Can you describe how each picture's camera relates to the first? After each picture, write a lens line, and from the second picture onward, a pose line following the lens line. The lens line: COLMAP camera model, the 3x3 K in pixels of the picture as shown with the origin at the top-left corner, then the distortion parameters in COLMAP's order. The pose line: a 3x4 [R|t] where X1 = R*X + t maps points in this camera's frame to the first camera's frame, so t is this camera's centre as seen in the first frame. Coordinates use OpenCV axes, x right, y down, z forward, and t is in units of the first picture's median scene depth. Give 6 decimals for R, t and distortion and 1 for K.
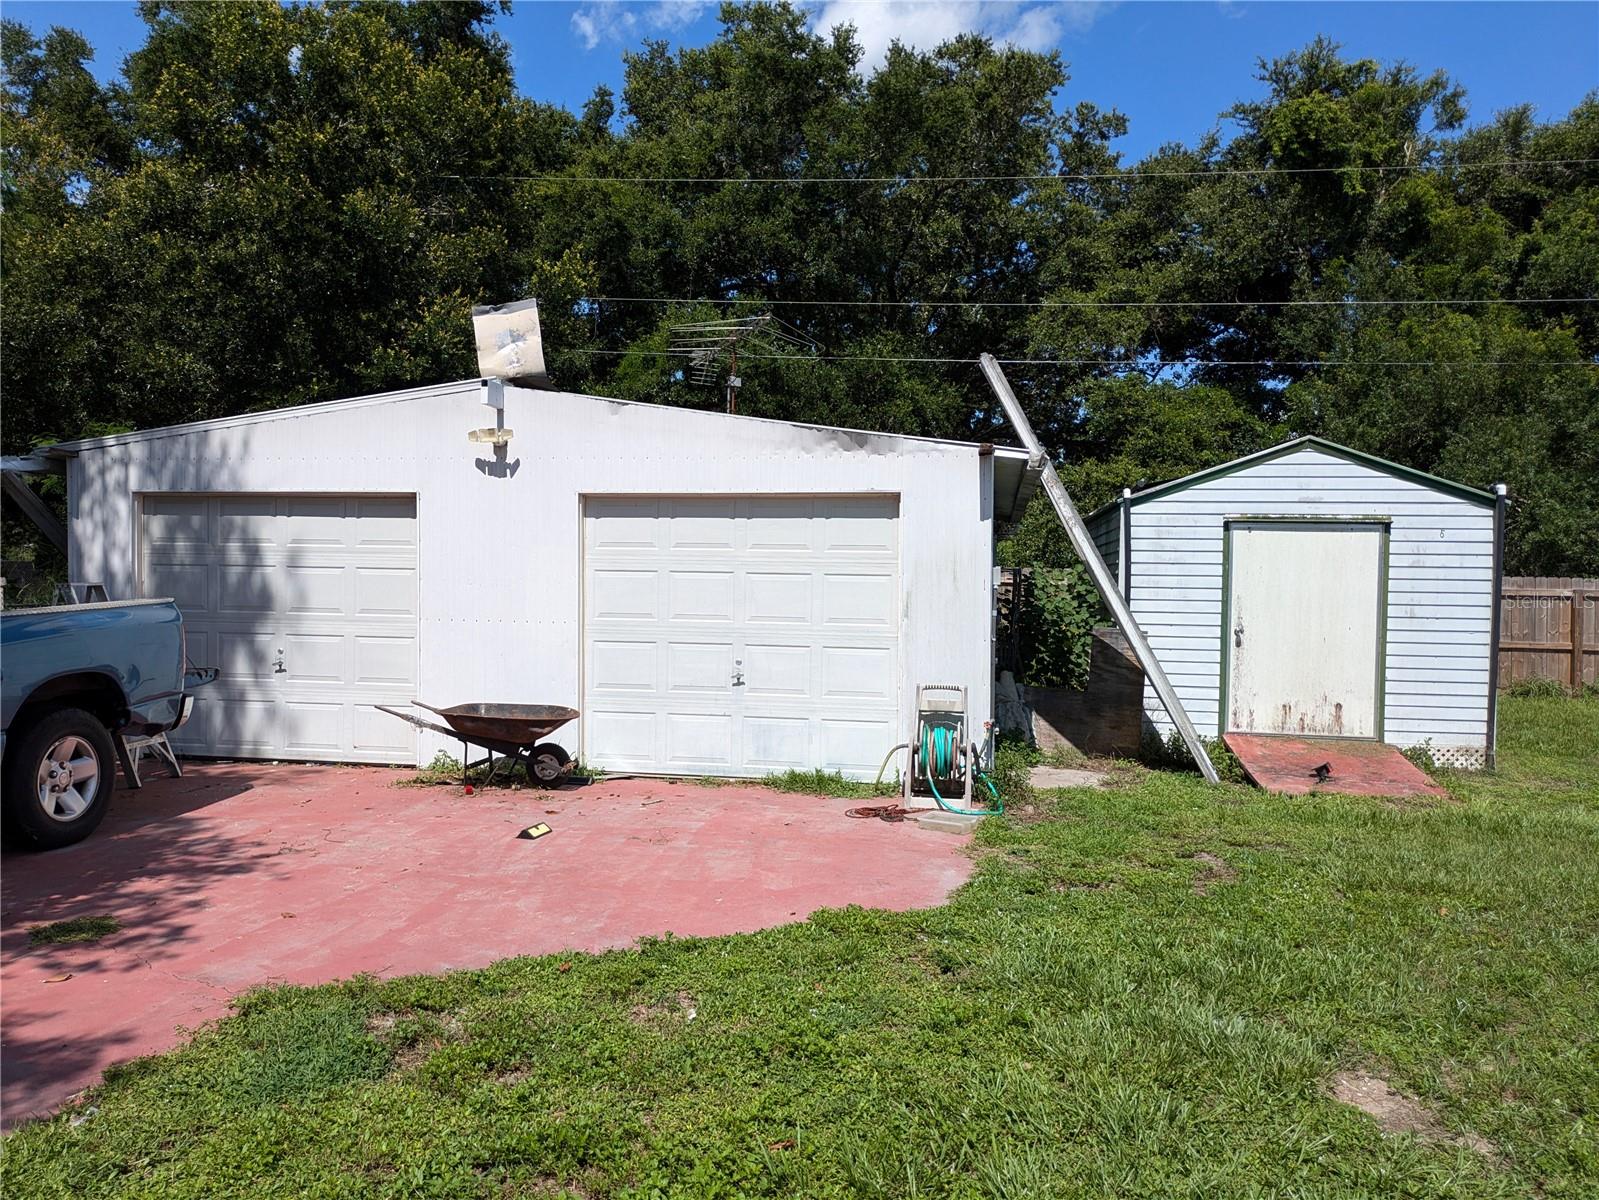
lens RADIAL K [[1196.3, 0, 800.9], [0, 1196.3, 607.0], [0, 0, 1]] dist [0.038418, -0.028053]
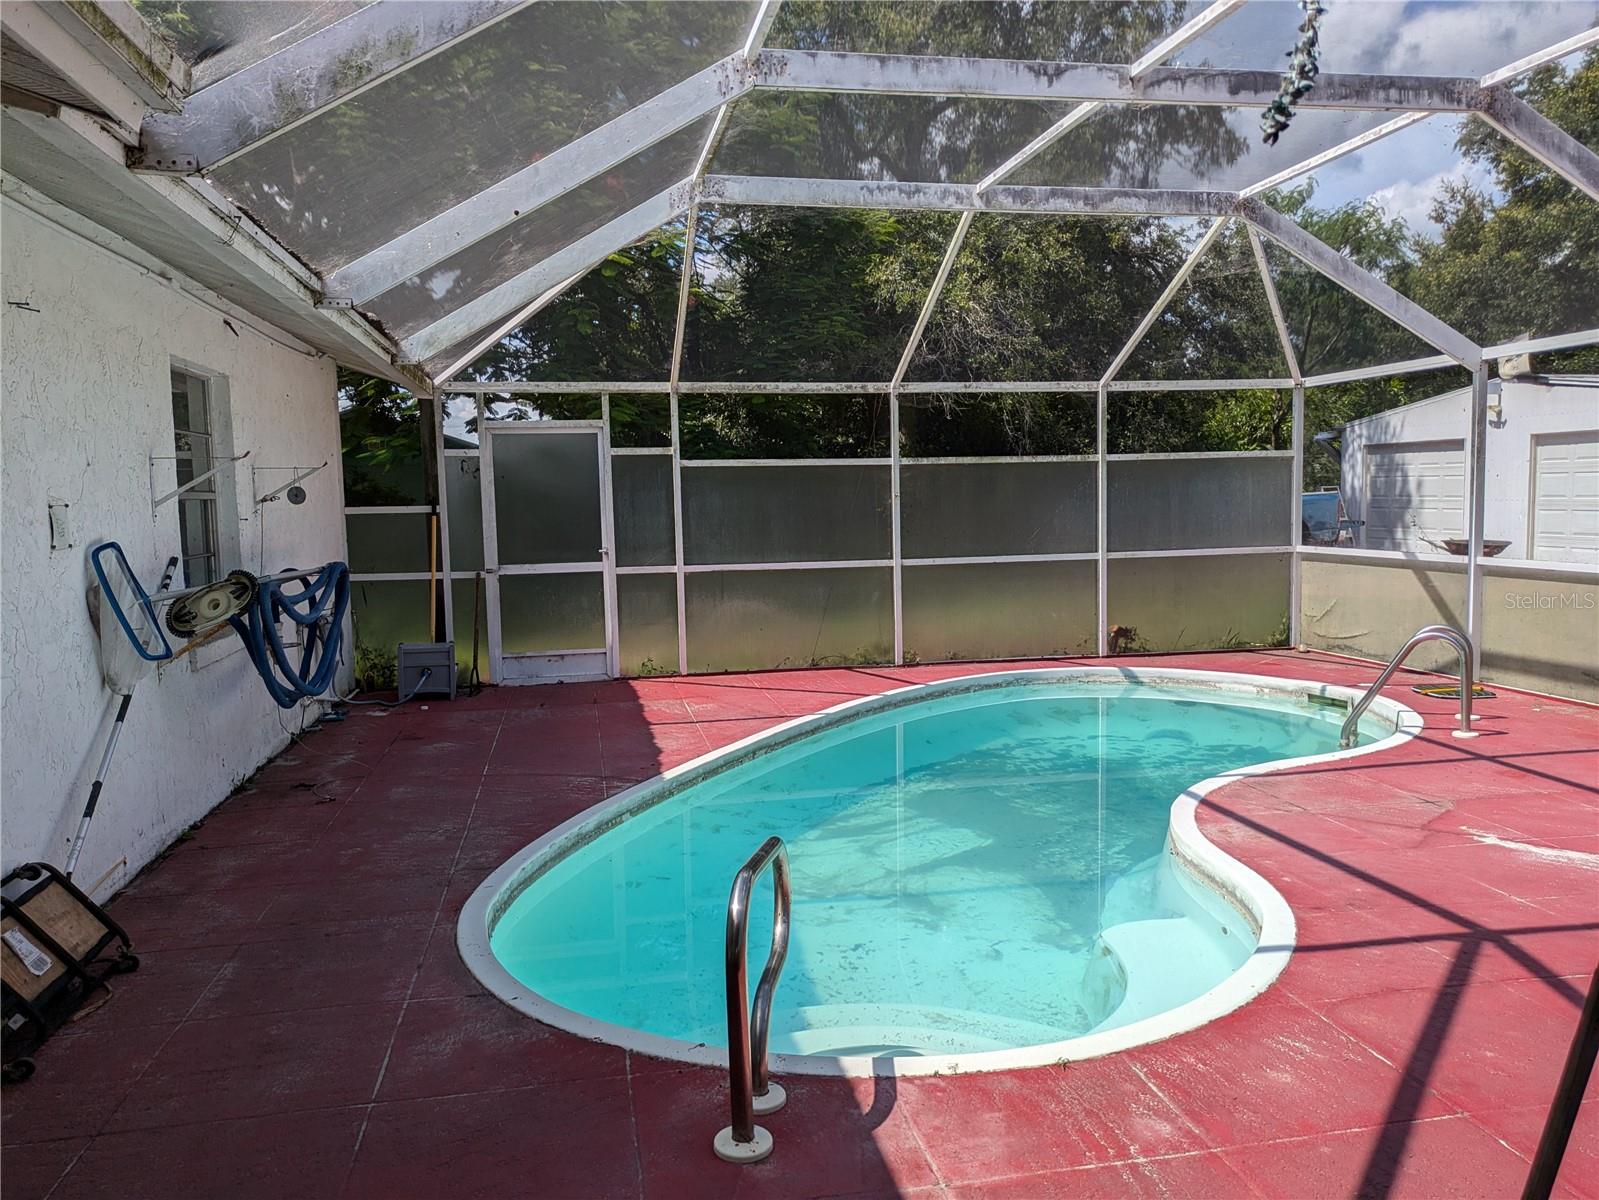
lens RADIAL K [[1196.3, 0, 800.8], [0, 1196.3, 588.7], [0, 0, 1]] dist [0.038418, -0.028053]
pose [[0.361813, 0.051043, -0.930852, 1.104022], [0.009115, 0.998259, 0.058282, 0.028118], [0.932206, -0.029572, 0.360718, -0.745559]]
